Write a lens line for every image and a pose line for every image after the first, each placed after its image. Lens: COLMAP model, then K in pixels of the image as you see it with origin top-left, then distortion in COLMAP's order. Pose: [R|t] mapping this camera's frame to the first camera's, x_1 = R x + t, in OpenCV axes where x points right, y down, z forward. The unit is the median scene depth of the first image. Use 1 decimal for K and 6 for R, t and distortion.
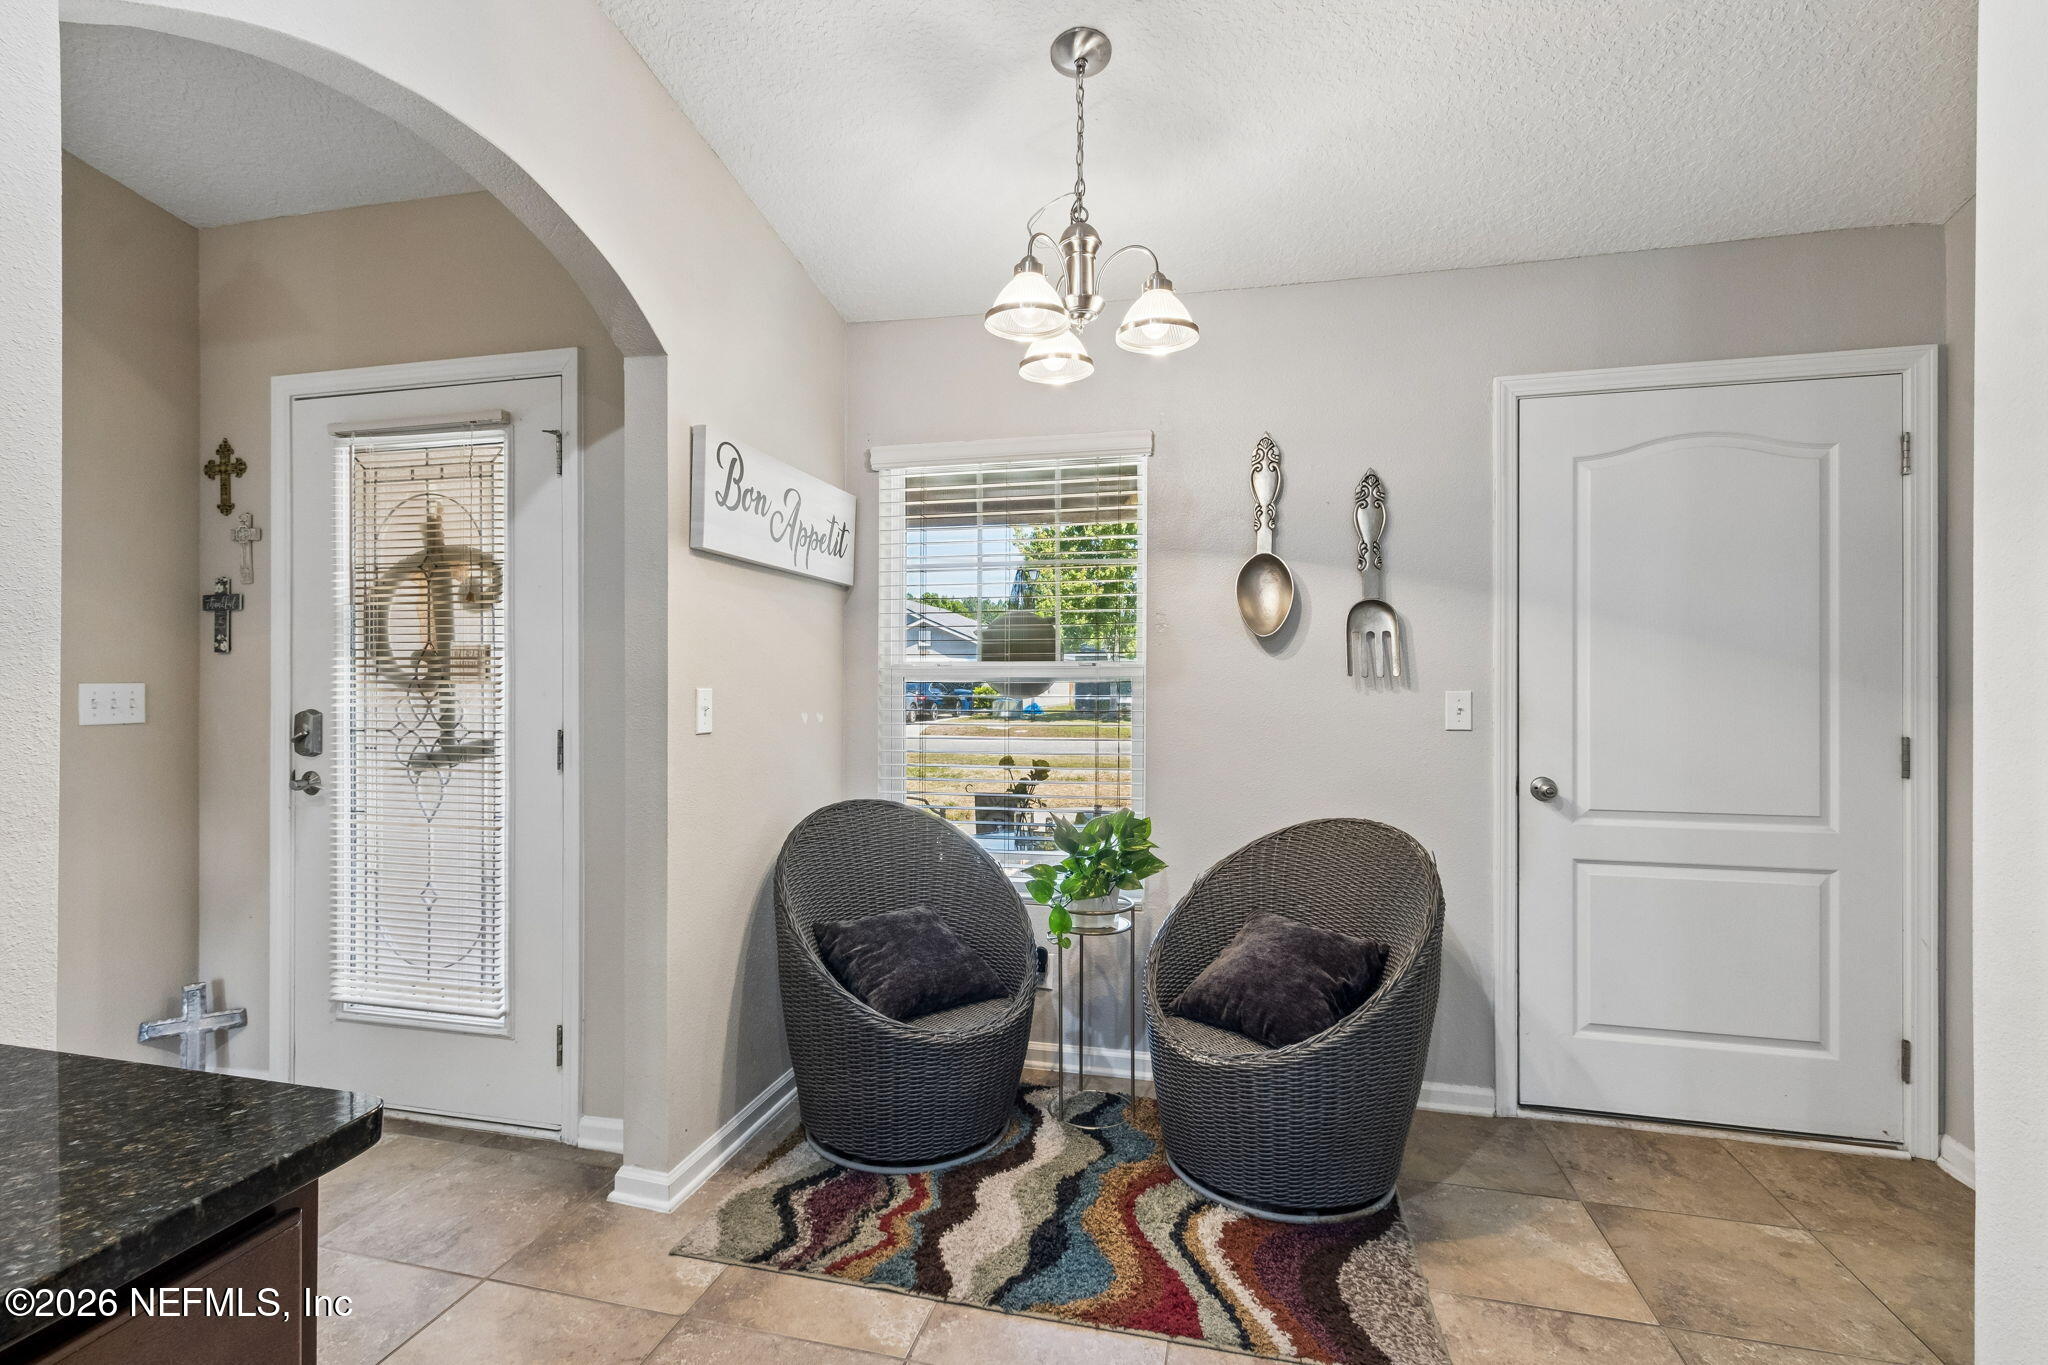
lens RADIAL K [[946.1, 0, 1002.1], [0, 946.1, 683.5], [0, 0, 1]] dist [0.005690, 0.000106]
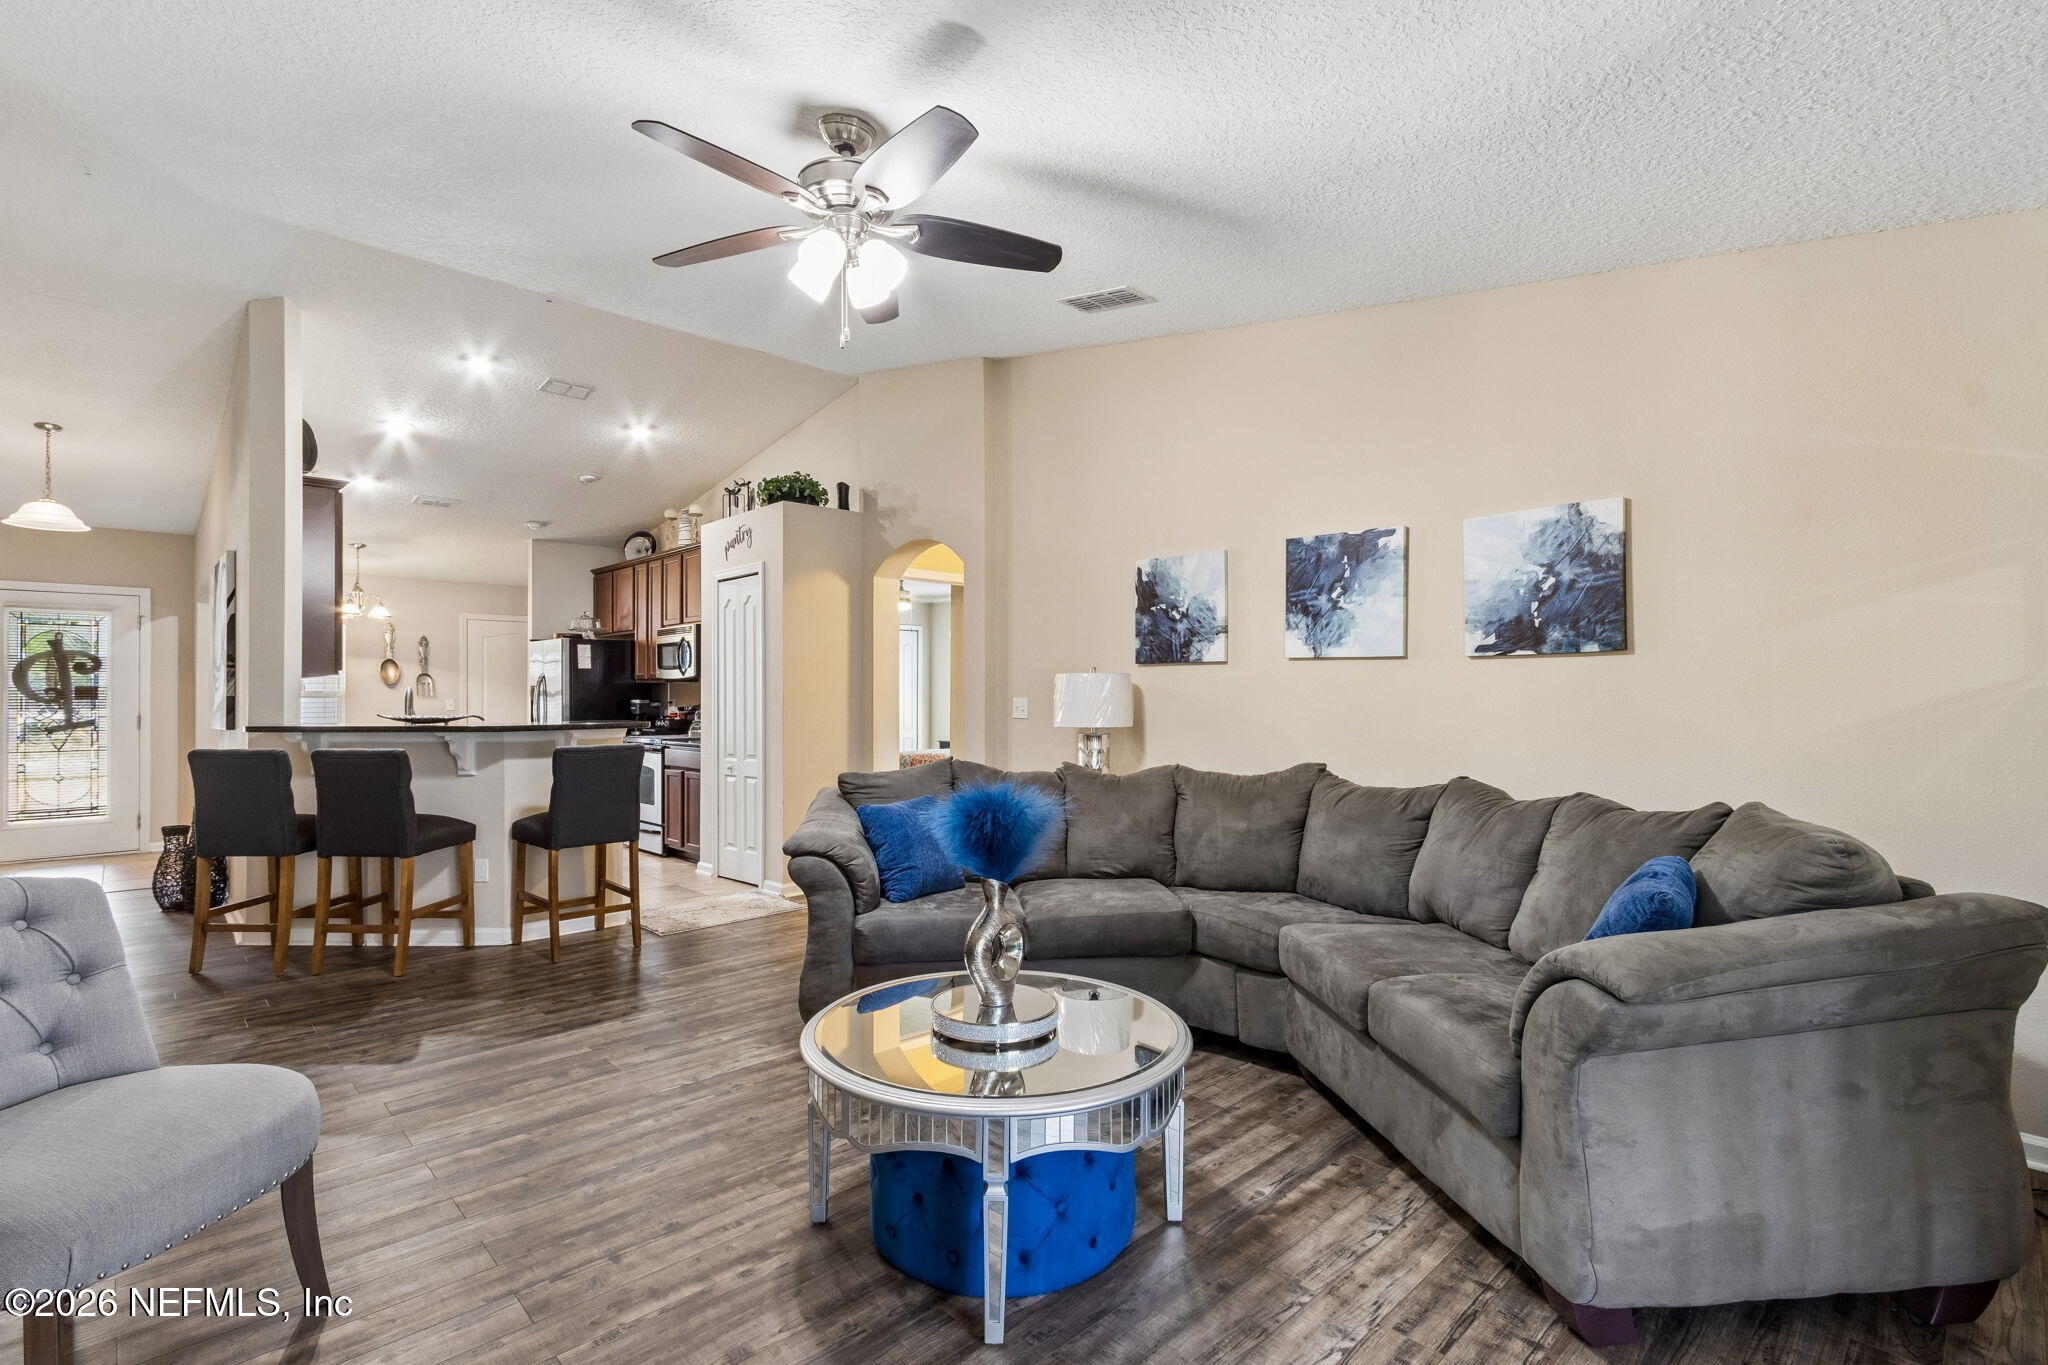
lens RADIAL K [[947.0, 0, 1011.0], [0, 947.0, 692.4], [0, 0, 1]] dist [-0.000677, -0.000617]
pose [[0.538291, -0.000555, 0.842759, -1.413327], [0.005862, 0.999978, -0.003086, 0.003158], [-0.842739, 0.006601, 0.538282, -2.748863]]
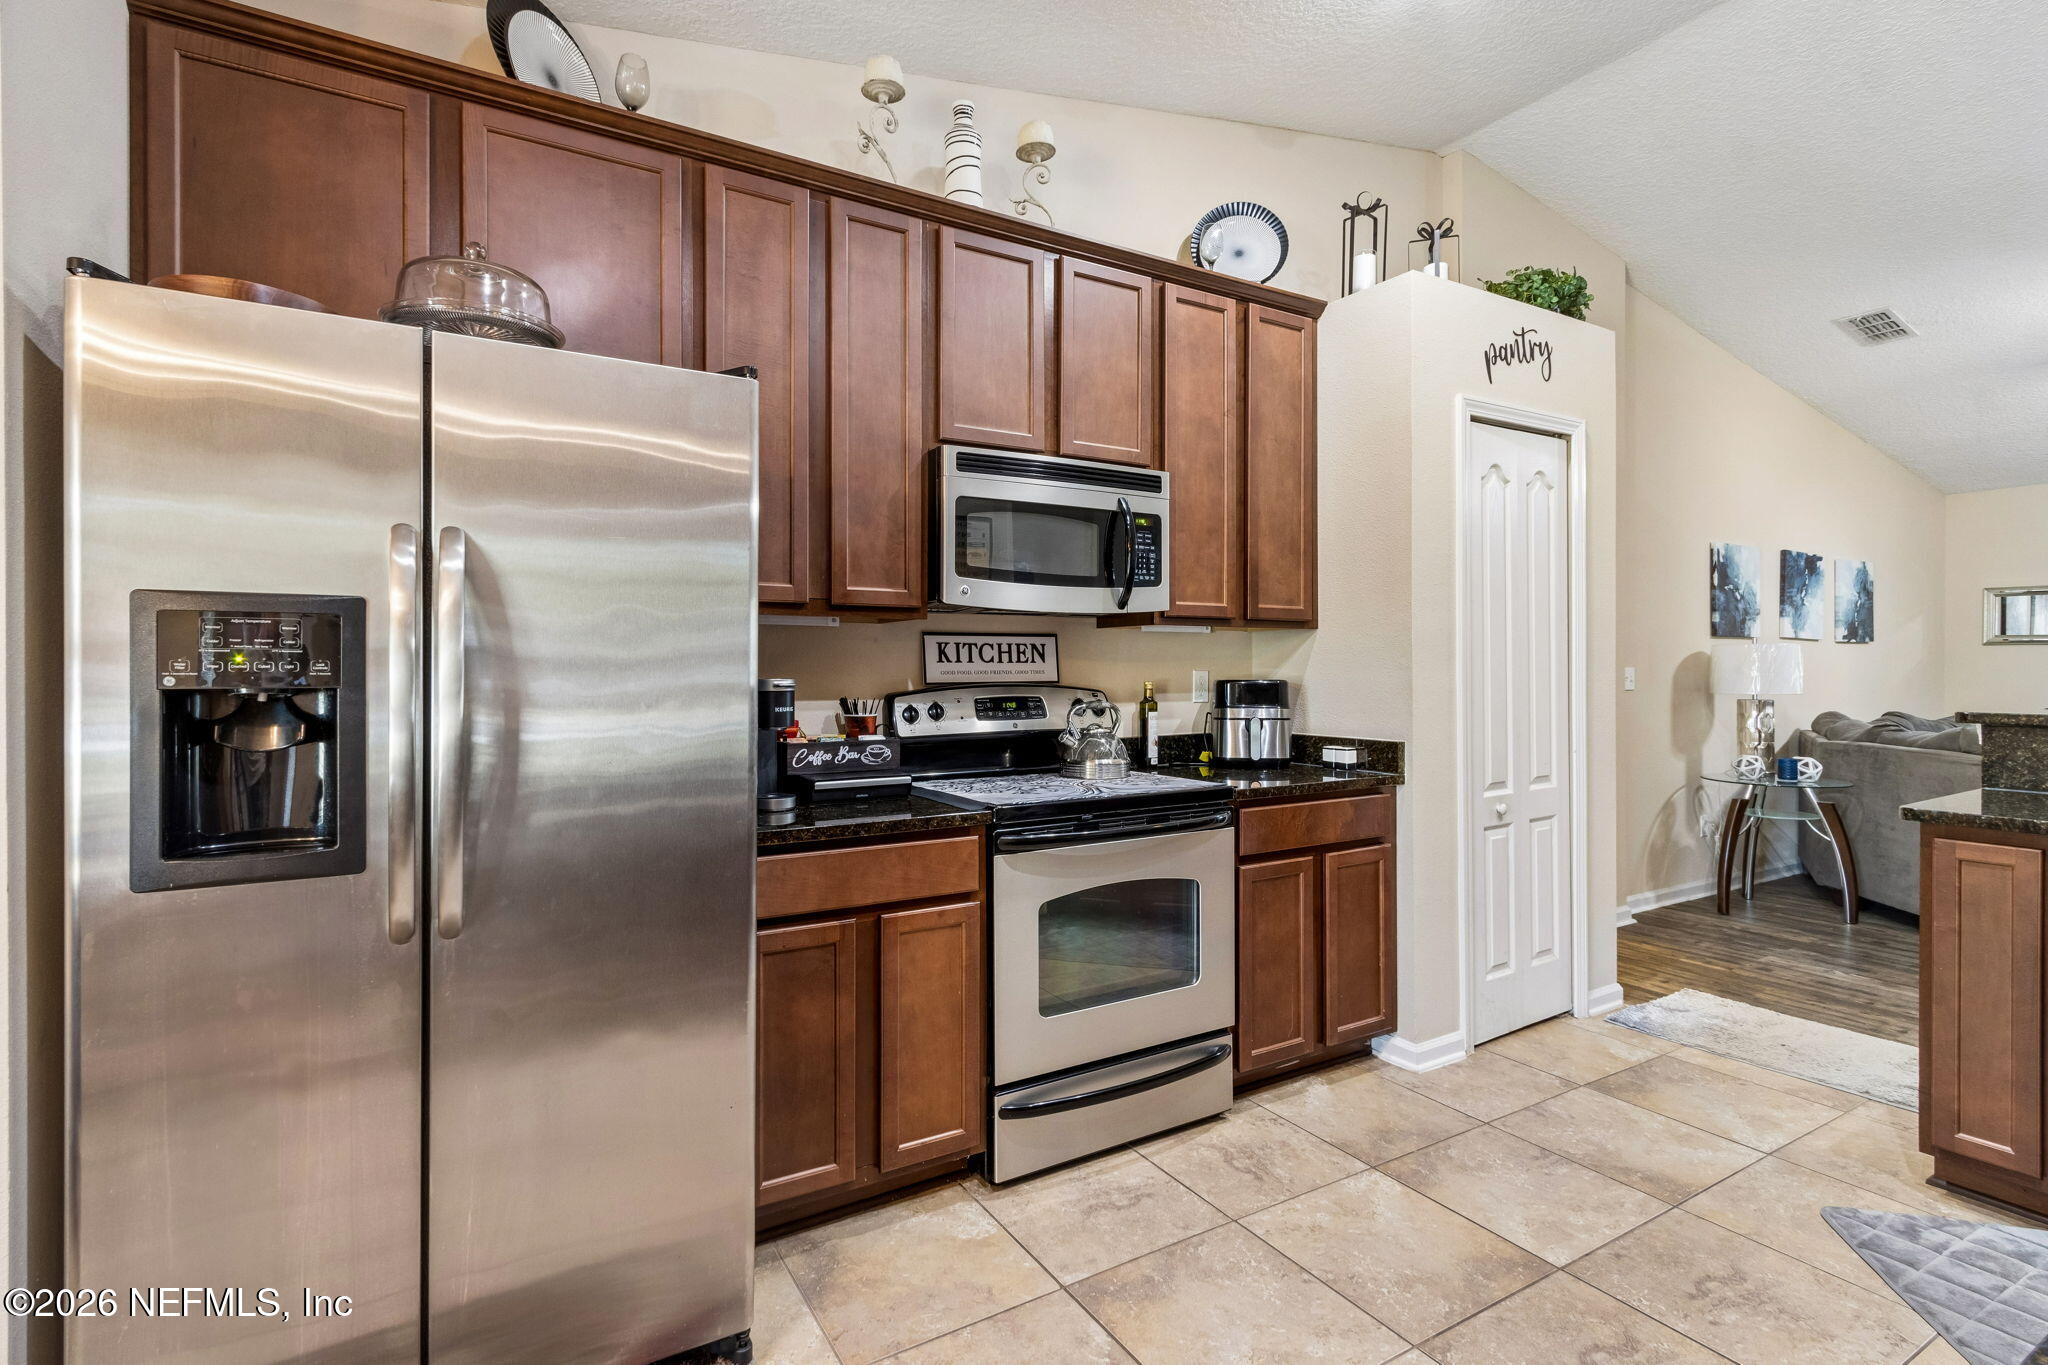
lens RADIAL K [[965.2, 0, 997.8], [0, 965.2, 676.0], [0, 0, 1]] dist [0.007419, -0.001185]
pose [[-0.699101, -0.006156, 0.714996, -0.211243], [0.003237, 0.999925, 0.011774, -0.000168], [-0.715015, 0.010546, -0.699029, 0.385627]]
